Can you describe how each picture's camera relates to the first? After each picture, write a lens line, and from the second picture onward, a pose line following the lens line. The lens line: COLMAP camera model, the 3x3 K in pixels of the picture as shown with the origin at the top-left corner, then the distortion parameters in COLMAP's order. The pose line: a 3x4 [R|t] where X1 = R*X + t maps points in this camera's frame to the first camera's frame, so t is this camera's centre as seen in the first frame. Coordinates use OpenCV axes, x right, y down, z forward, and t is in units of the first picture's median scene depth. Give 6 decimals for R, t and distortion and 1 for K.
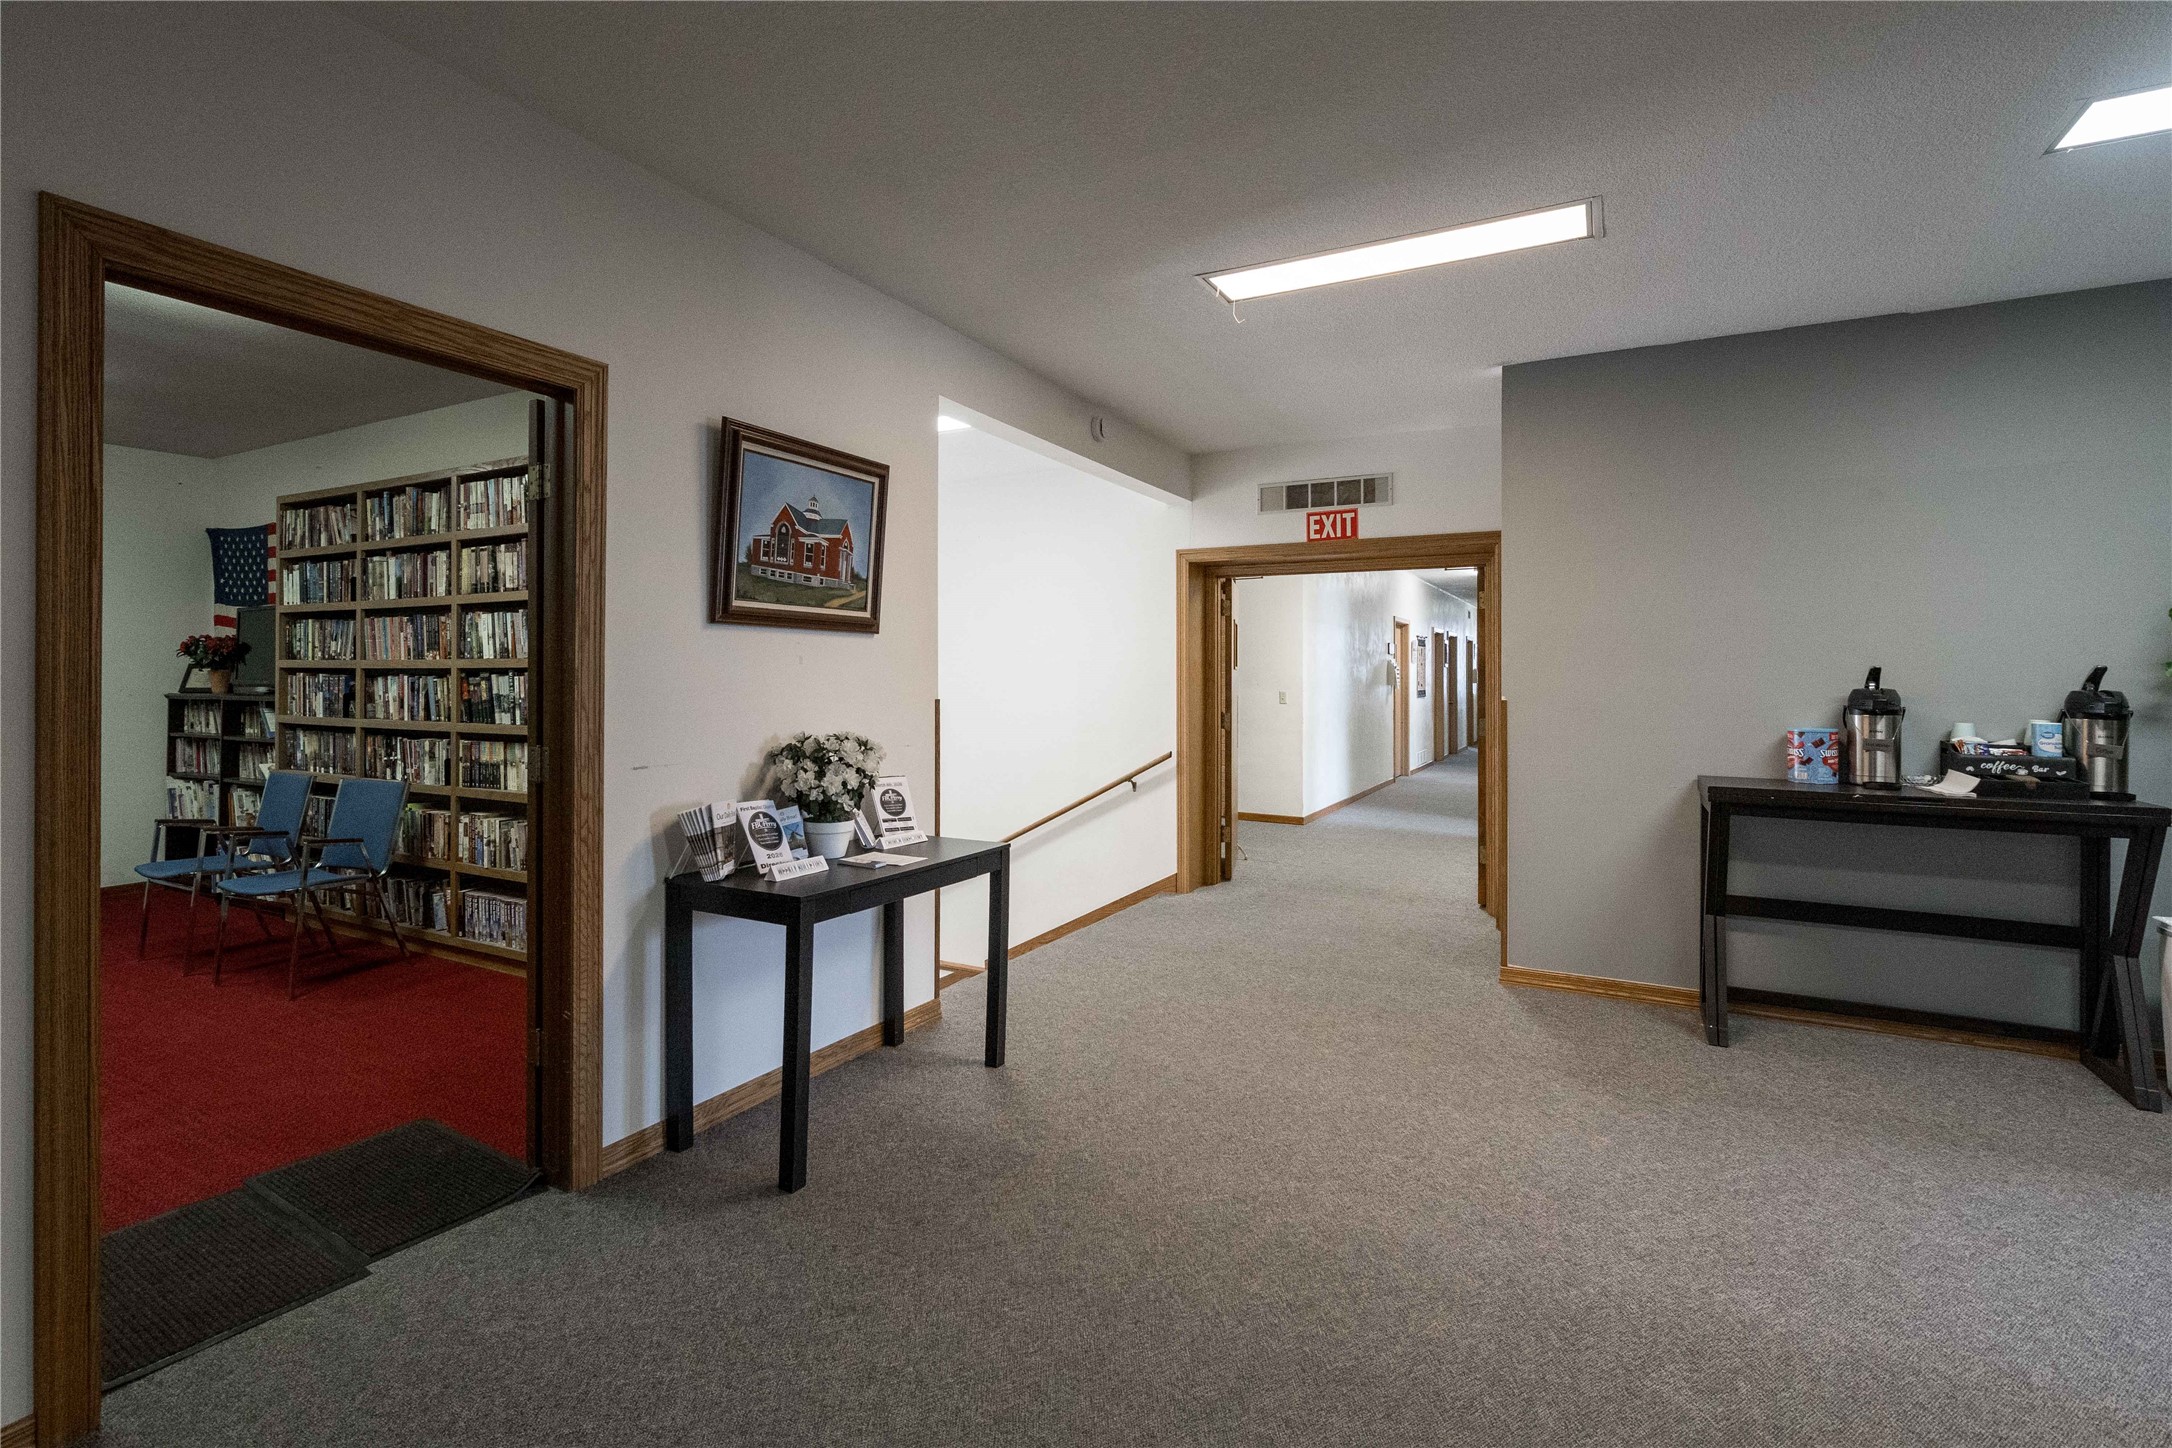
lens RADIAL K [[993.1, 0, 1087.3], [0, 993.1, 669.8], [0, 0, 1]] dist [-0.002379, 0.002860]
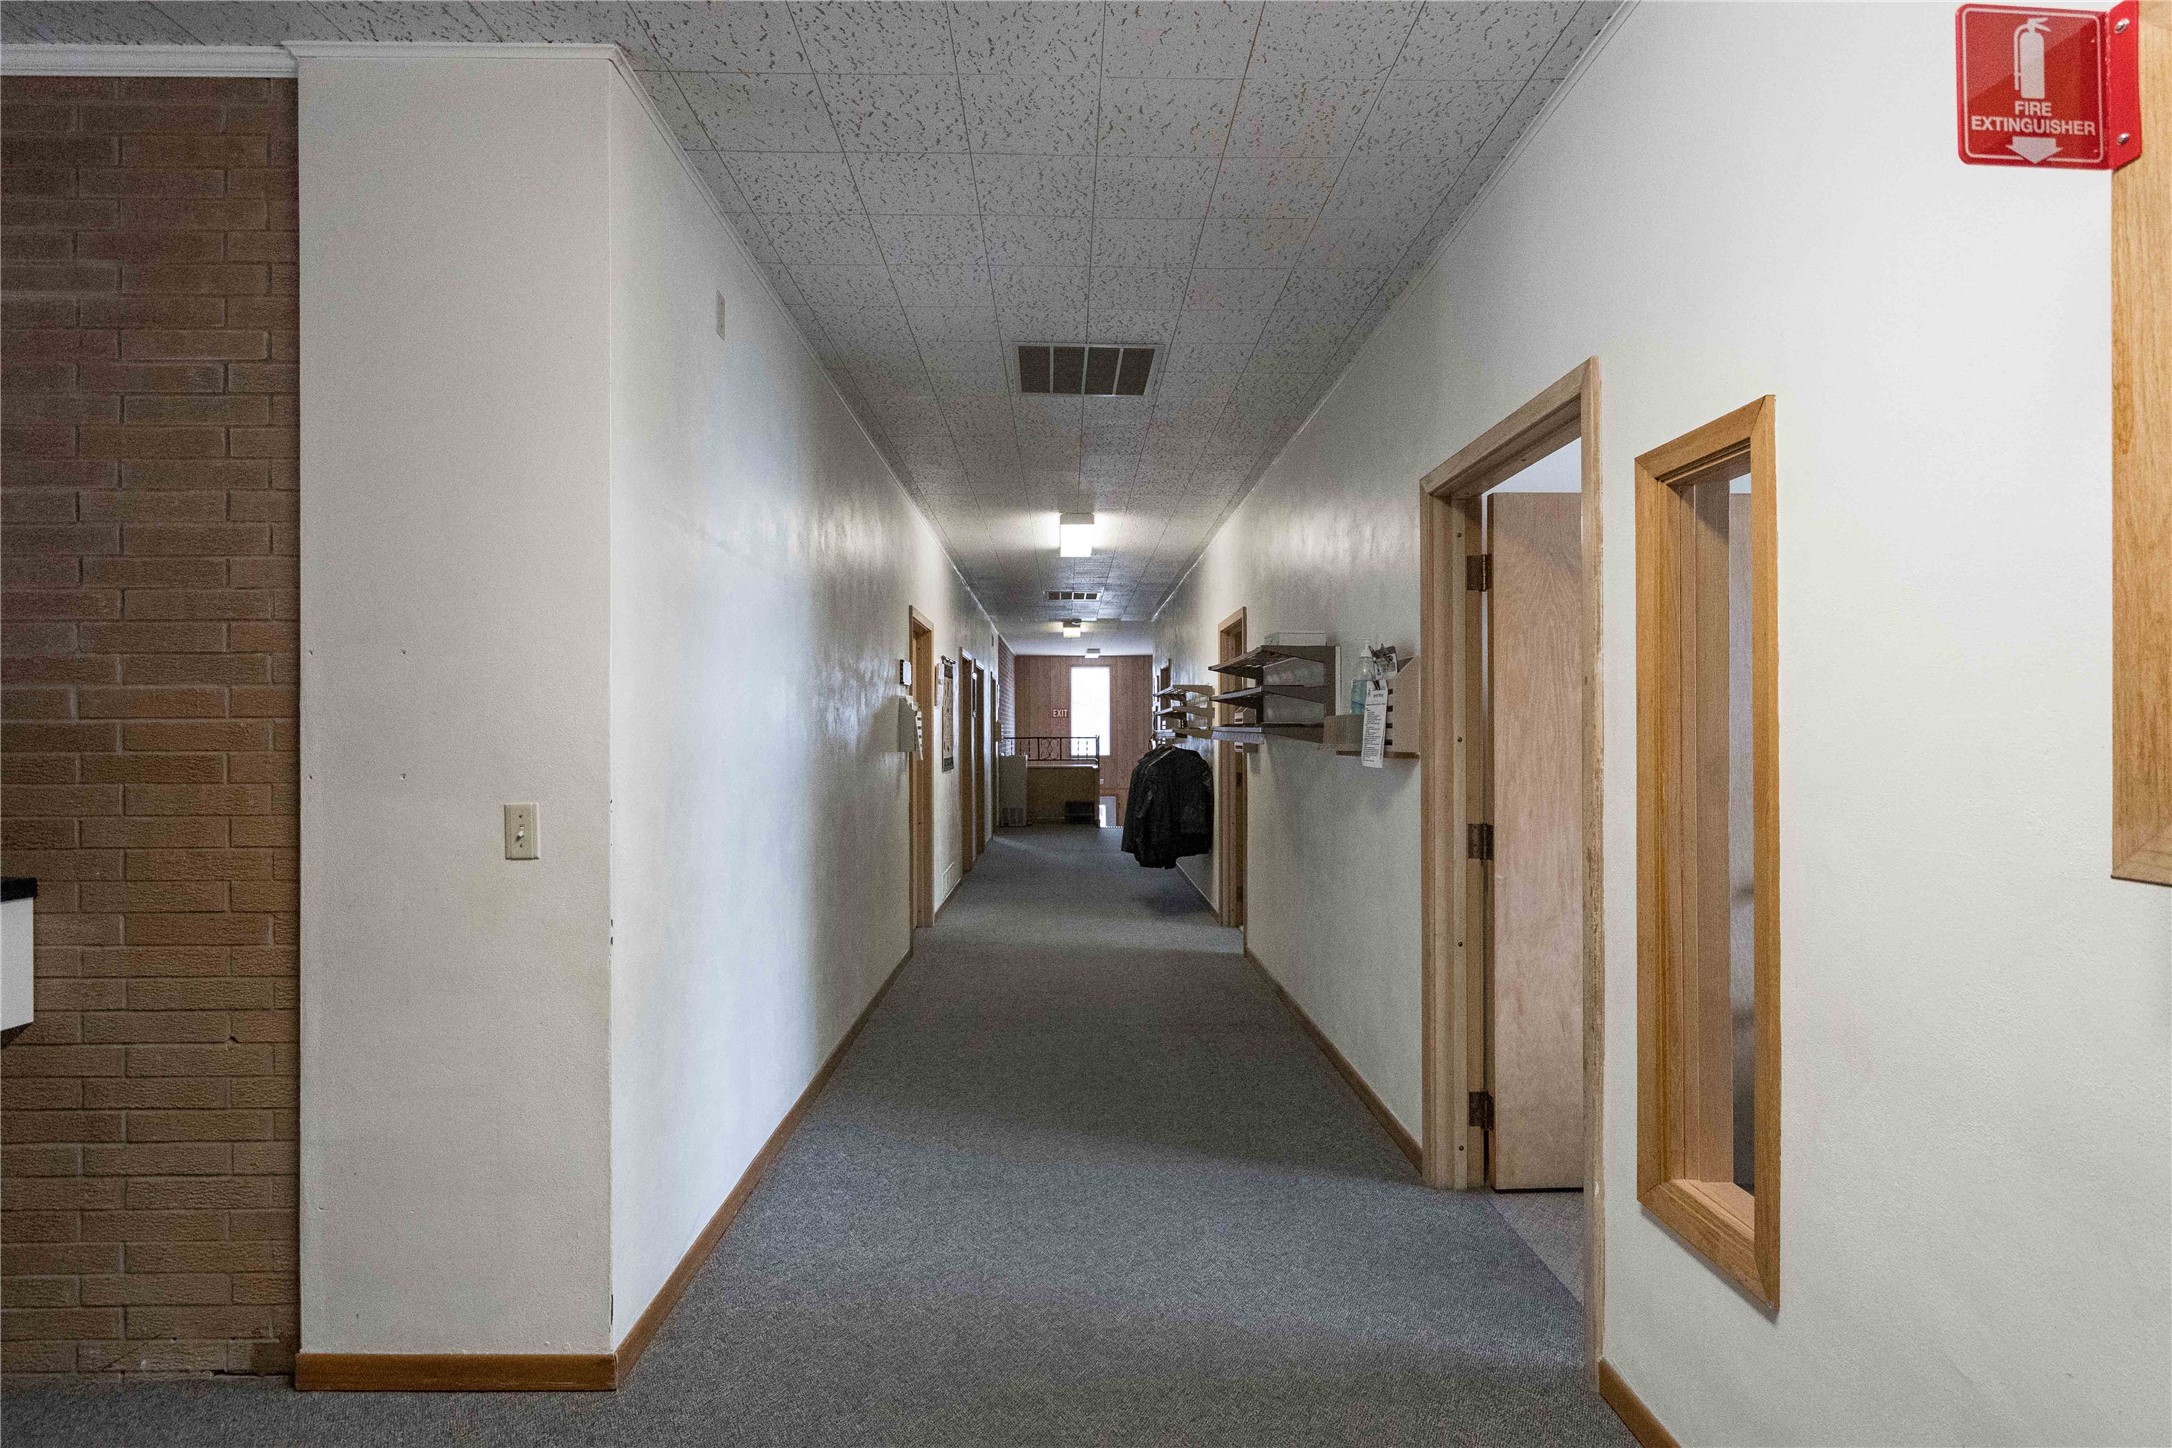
lens RADIAL K [[1069.4, 0, 1084.9], [0, 1069.4, 721.5], [0, 0, 1]] dist [0.000842, 0.000027]
pose [[0.876035, -0.002076, 0.482243, 0.177346], [0.003520, 0.999992, -0.002089, 0.003374], [-0.482234, 0.003528, 0.876035, 0.669305]]
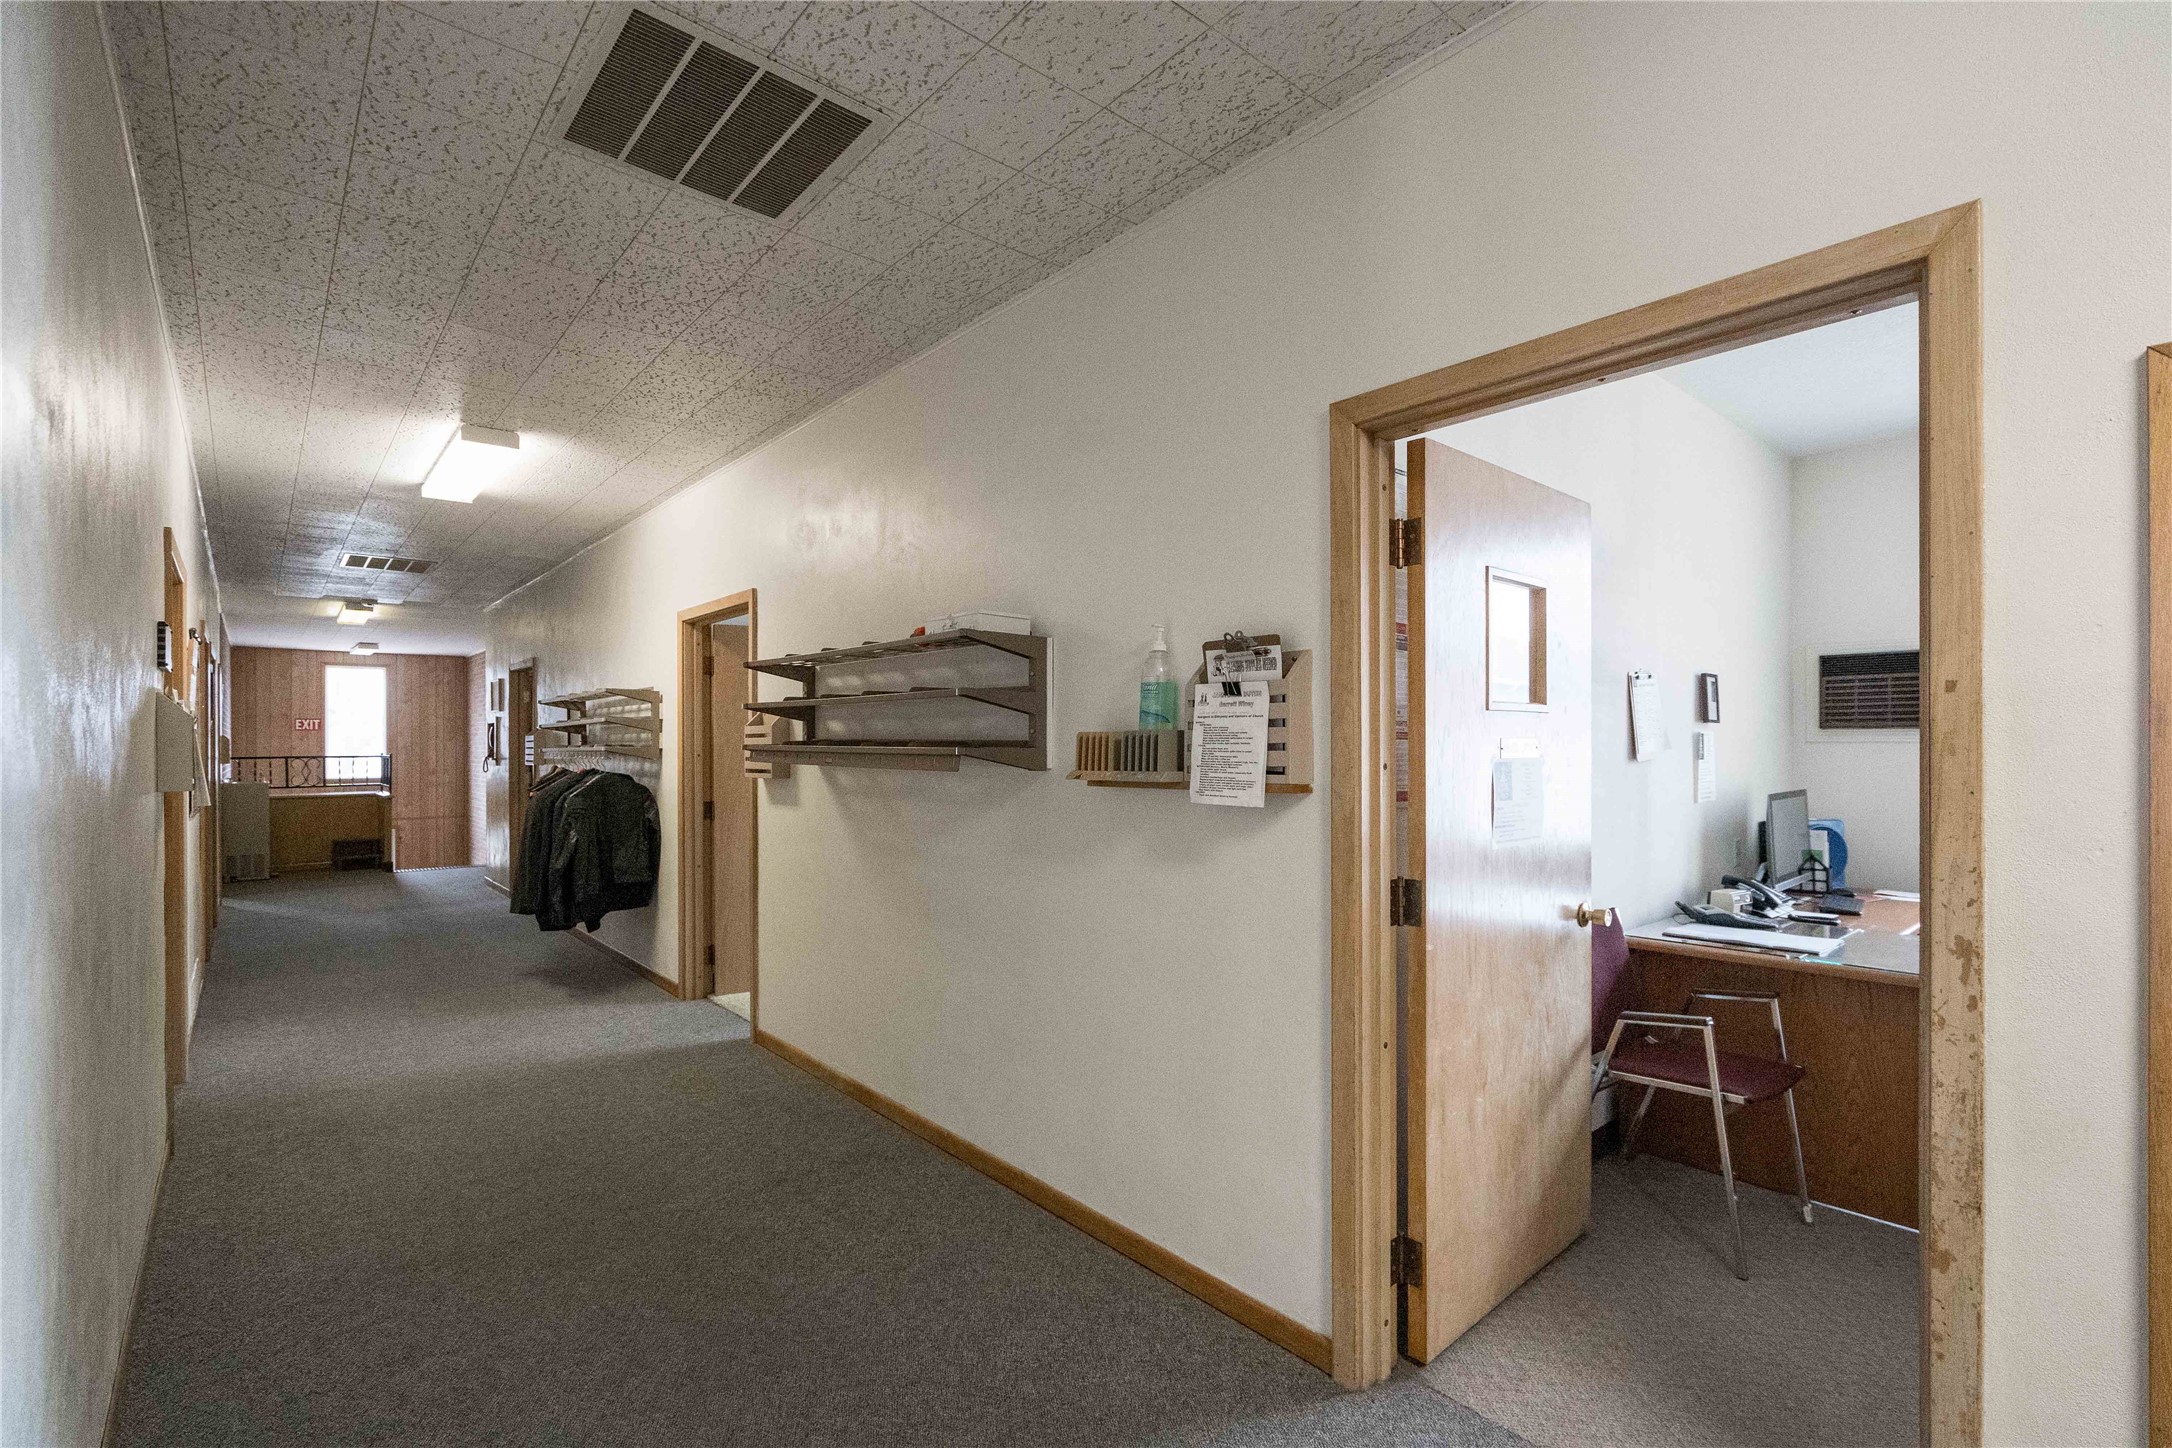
lens RADIAL K [[993.1, 0, 1080.2], [0, 993.1, 741.1], [0, 0, 1]] dist [-0.002379, 0.002860]
pose [[0.379667, -0.003662, 0.925116, 0.204687], [0.000381, 0.999993, 0.003802, 0.002217], [-0.925123, -0.001091, 0.379666, 0.881408]]
